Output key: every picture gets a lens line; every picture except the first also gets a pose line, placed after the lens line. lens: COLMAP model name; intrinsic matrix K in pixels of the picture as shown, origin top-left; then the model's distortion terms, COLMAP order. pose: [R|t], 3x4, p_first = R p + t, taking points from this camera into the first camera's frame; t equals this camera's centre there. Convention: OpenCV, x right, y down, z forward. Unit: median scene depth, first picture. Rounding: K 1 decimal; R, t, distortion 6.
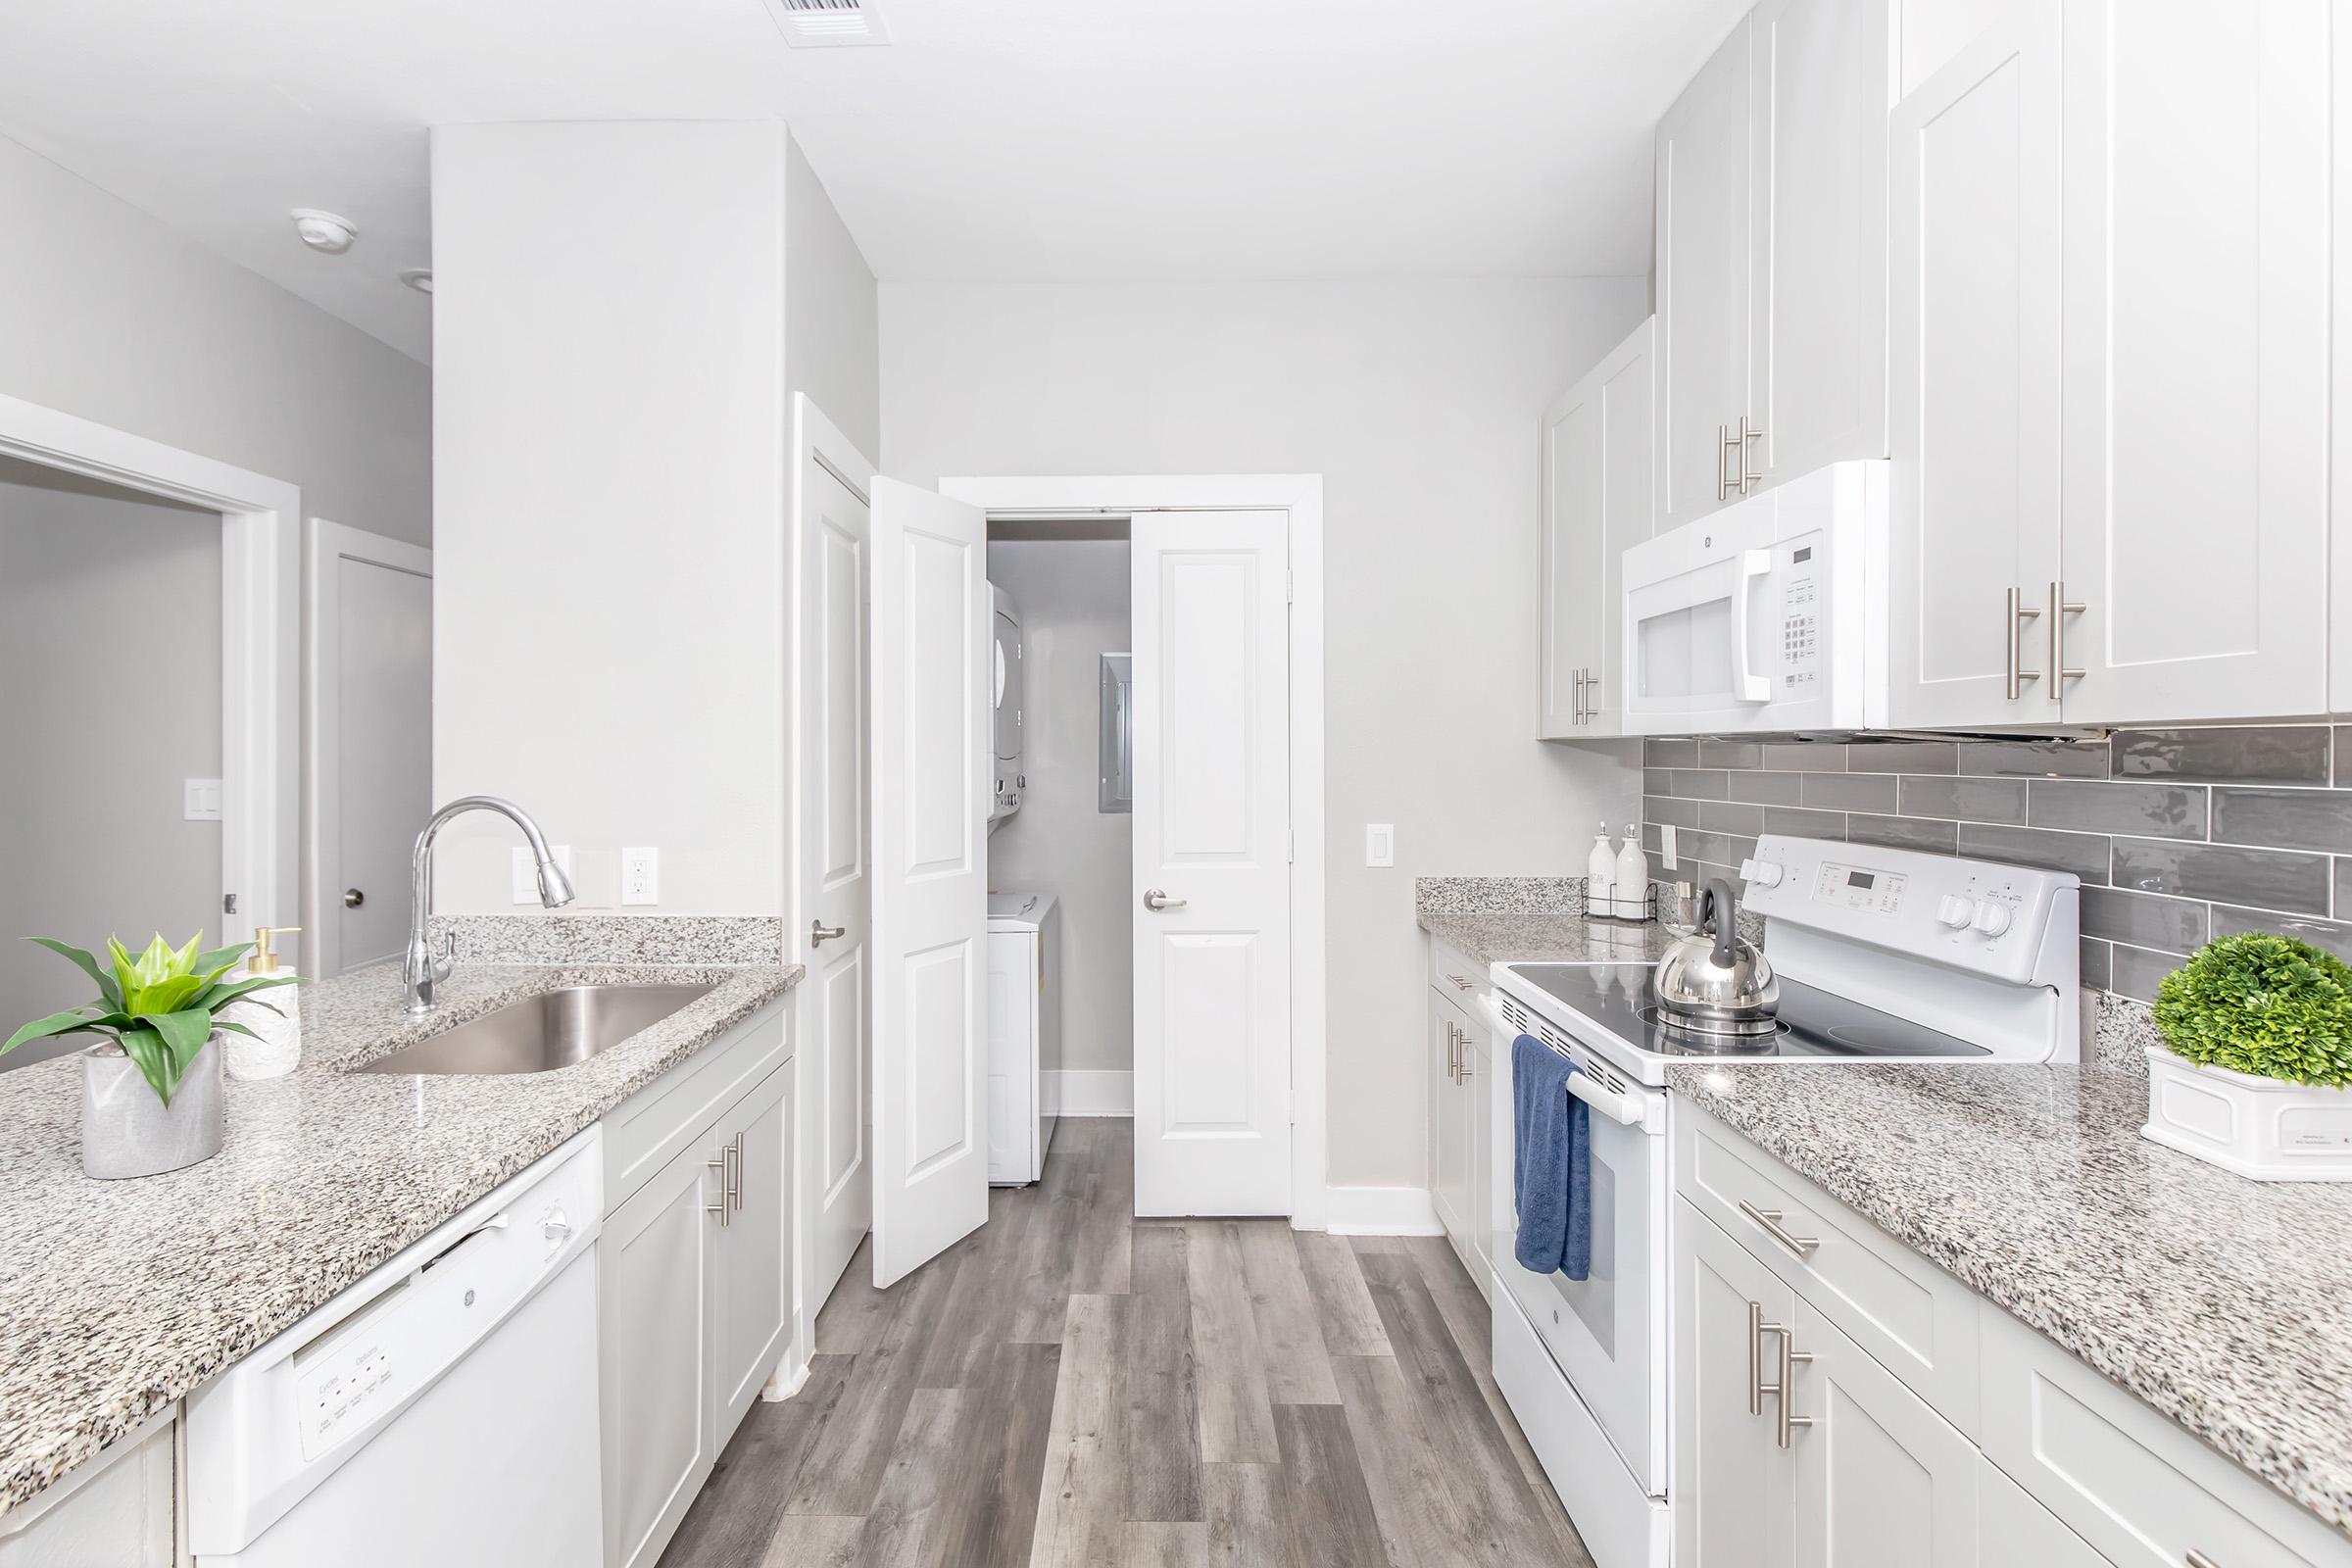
lens RADIAL K [[1096.4, 0, 1177.2], [0, 1096.4, 732.5], [0, 0, 1]] dist [0.023787, -0.010778]
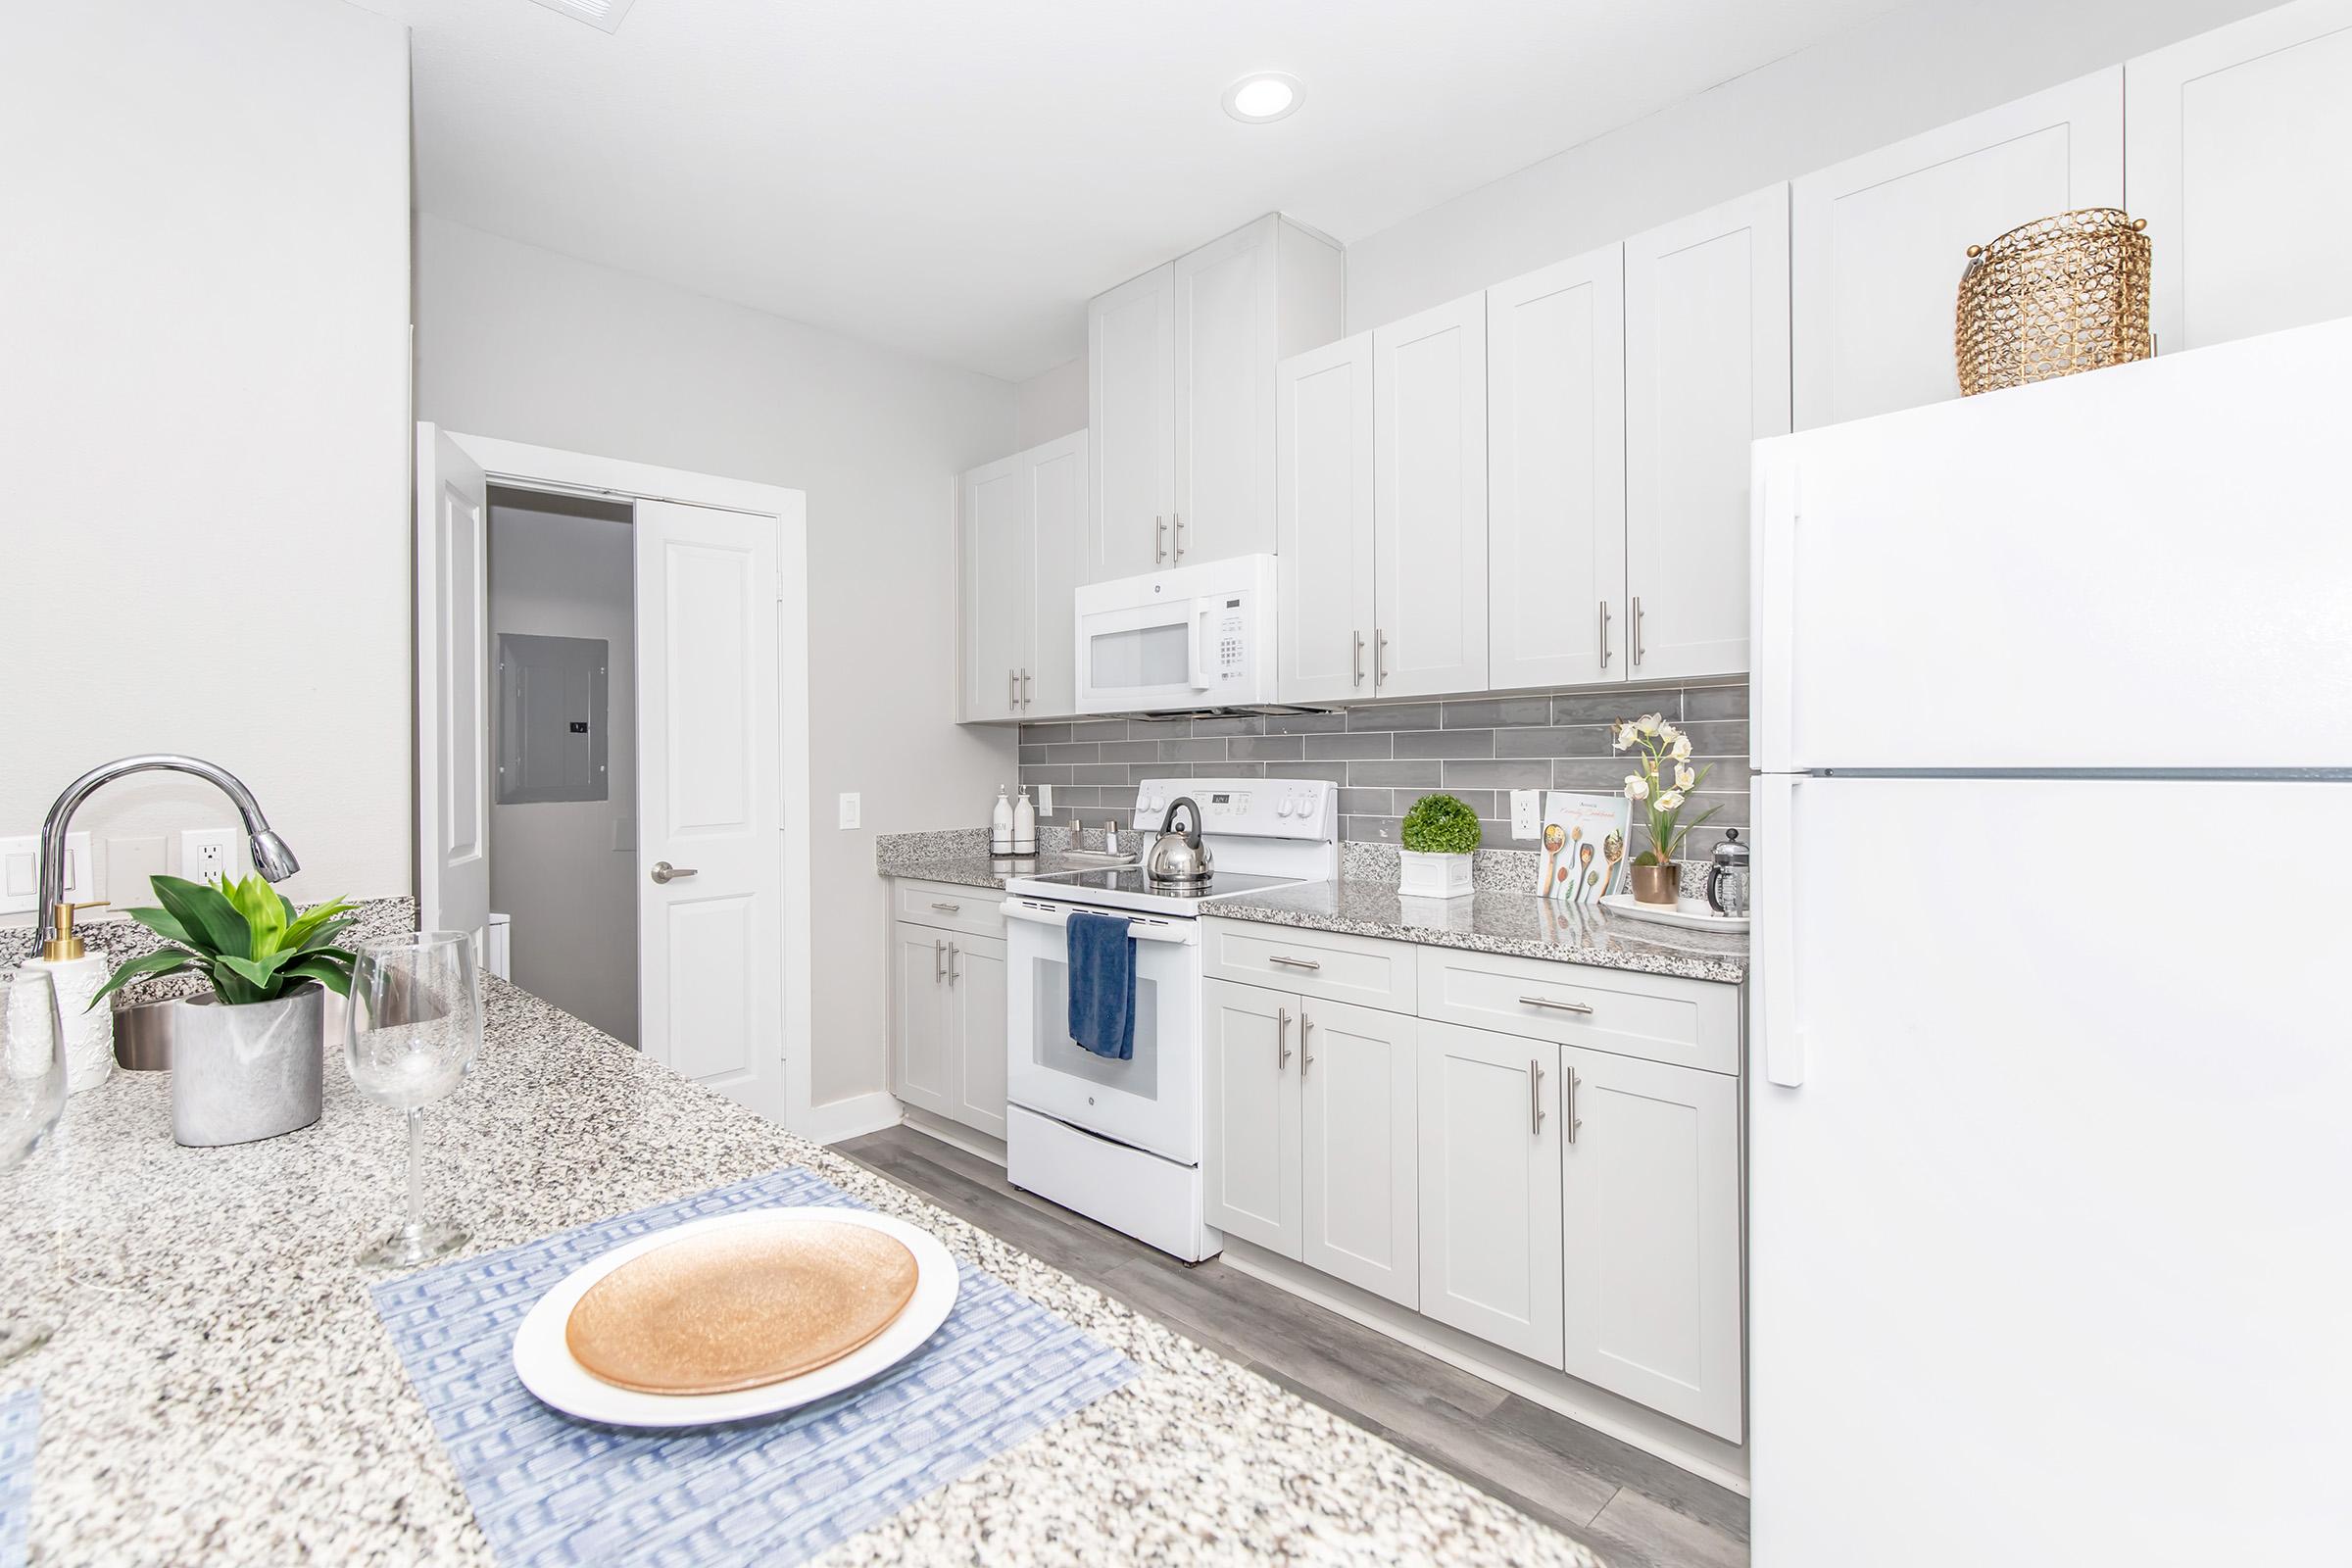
lens RADIAL K [[1086.1, 0, 1133.4], [0, 1086.1, 754.5], [0, 0, 1]] dist [-0.000456, 0.000063]
pose [[0.706435, -0.010389, 0.707702, -0.576946], [0.007675, 0.999946, 0.007017, 0.047813], [-0.707736, 0.000475, 0.706476, -0.066140]]
